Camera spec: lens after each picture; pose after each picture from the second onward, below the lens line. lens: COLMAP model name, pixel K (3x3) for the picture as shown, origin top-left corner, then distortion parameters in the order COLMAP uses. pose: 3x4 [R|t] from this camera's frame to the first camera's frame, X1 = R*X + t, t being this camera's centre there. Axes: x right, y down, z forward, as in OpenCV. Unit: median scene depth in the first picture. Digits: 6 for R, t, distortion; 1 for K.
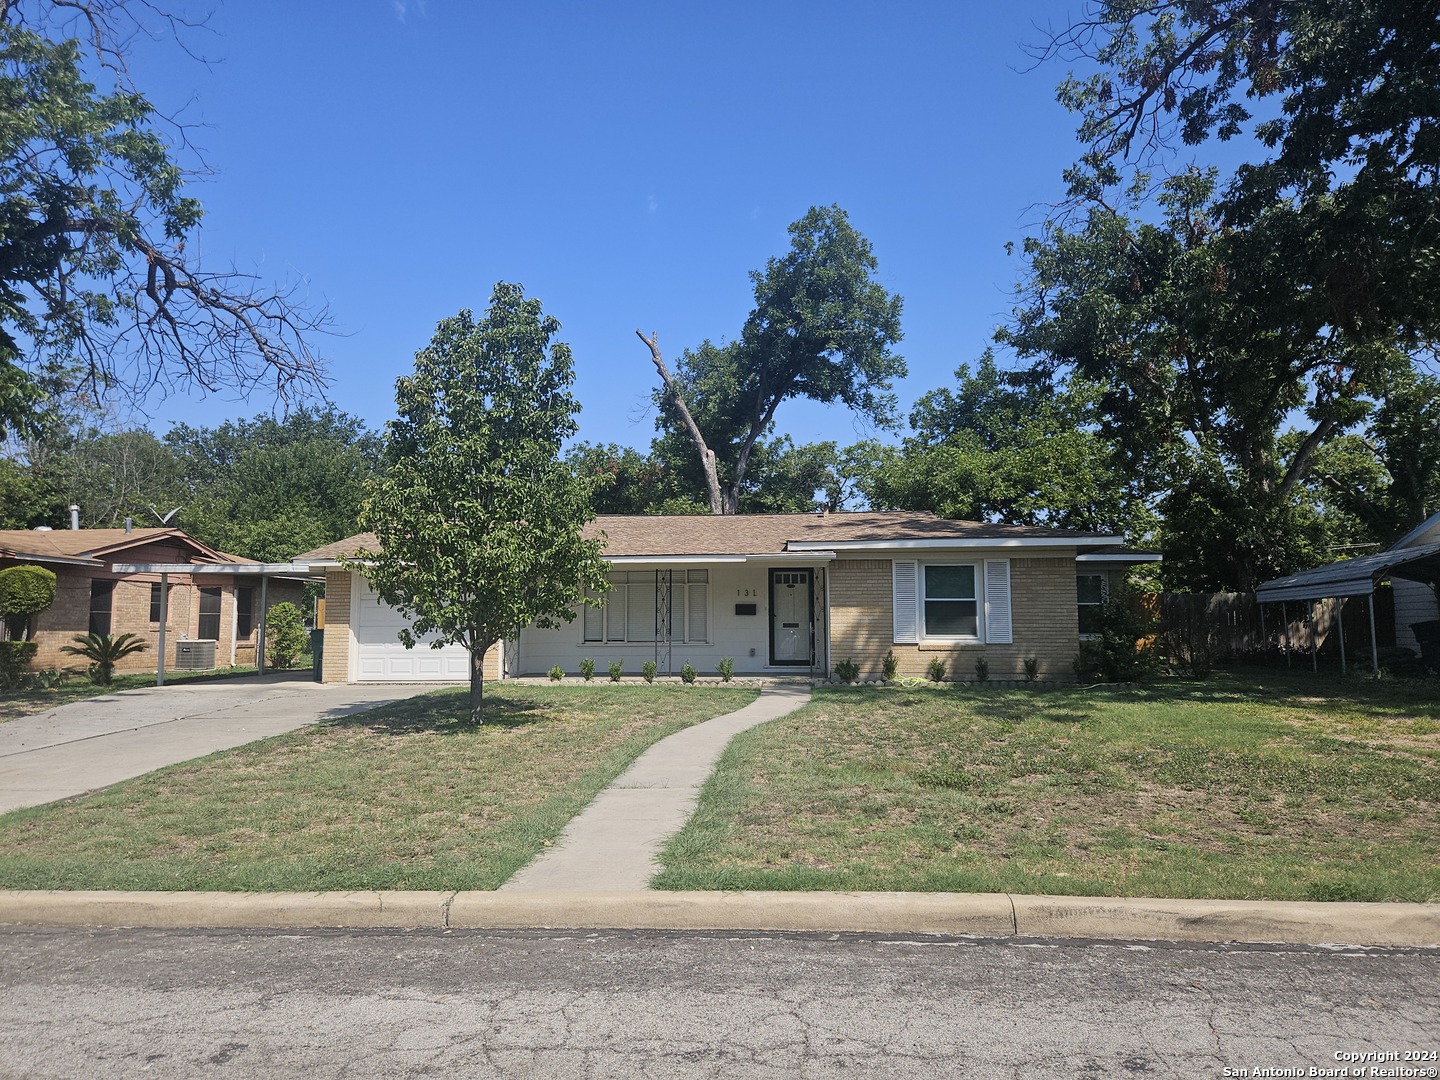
lens RADIAL K [[963.7, 0, 721.6], [0, 963.7, 530.2], [0, 0, 1]] dist [0.081207, -0.092873]
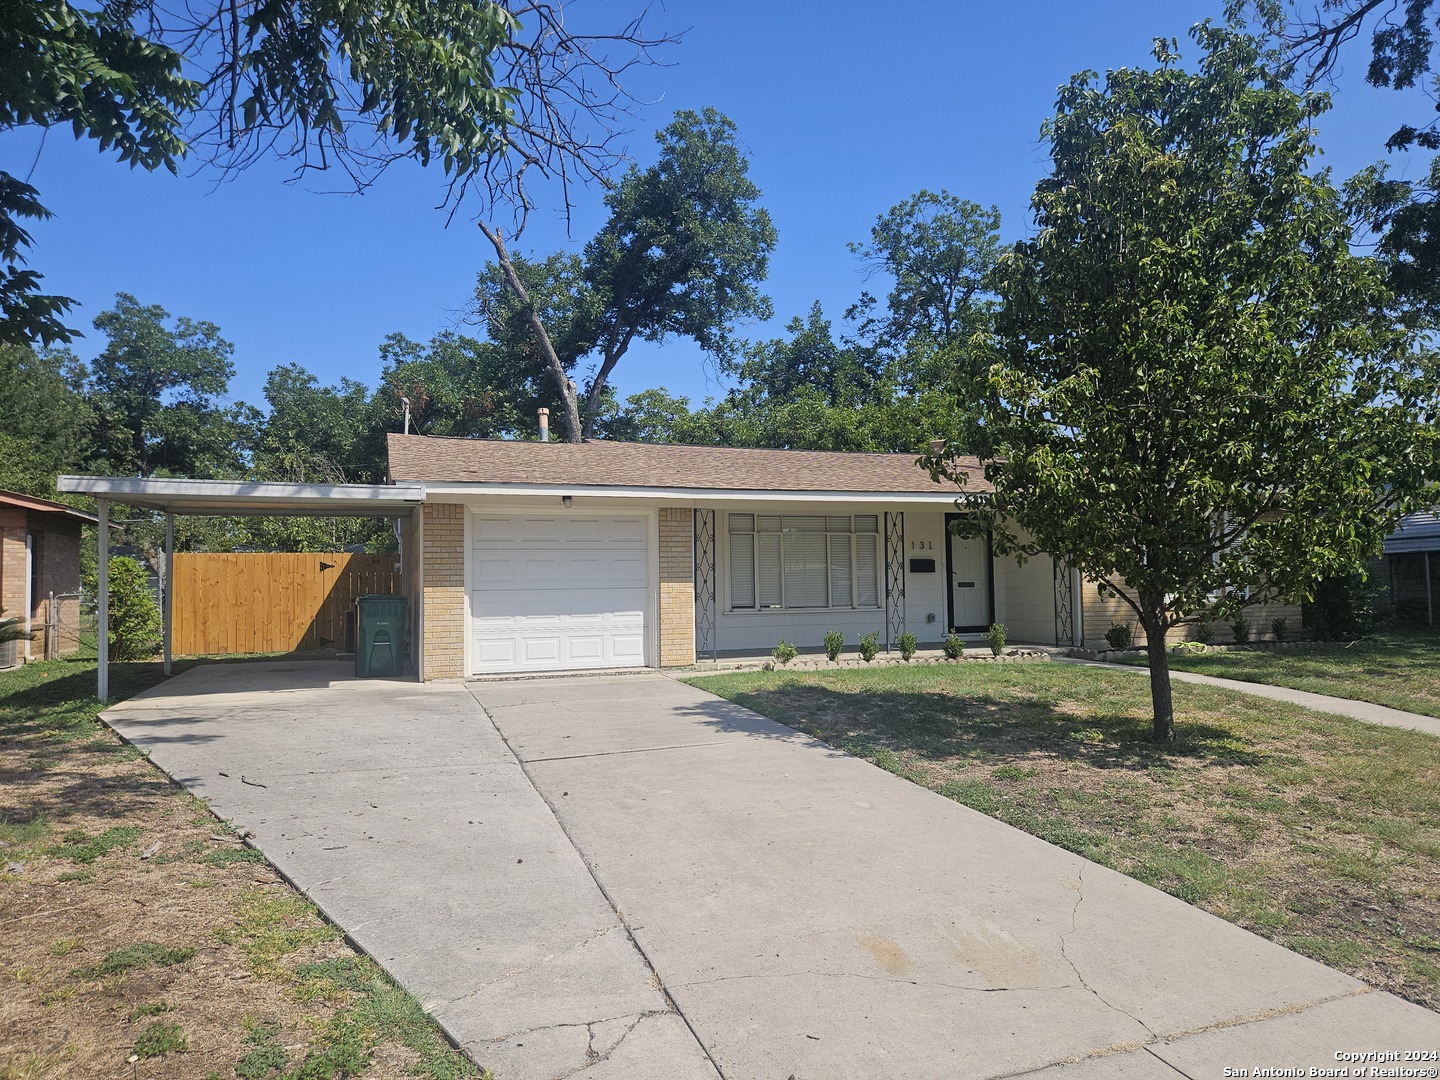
lens RADIAL K [[963.7, 0, 721.6], [0, 963.7, 530.2], [0, 0, 1]] dist [0.081207, -0.092873]
pose [[0.902626, 0.021633, 0.429882, -0.445577], [-0.033882, 0.999208, 0.020858, 0.040852], [-0.429090, -0.033392, 0.902644, 0.343877]]
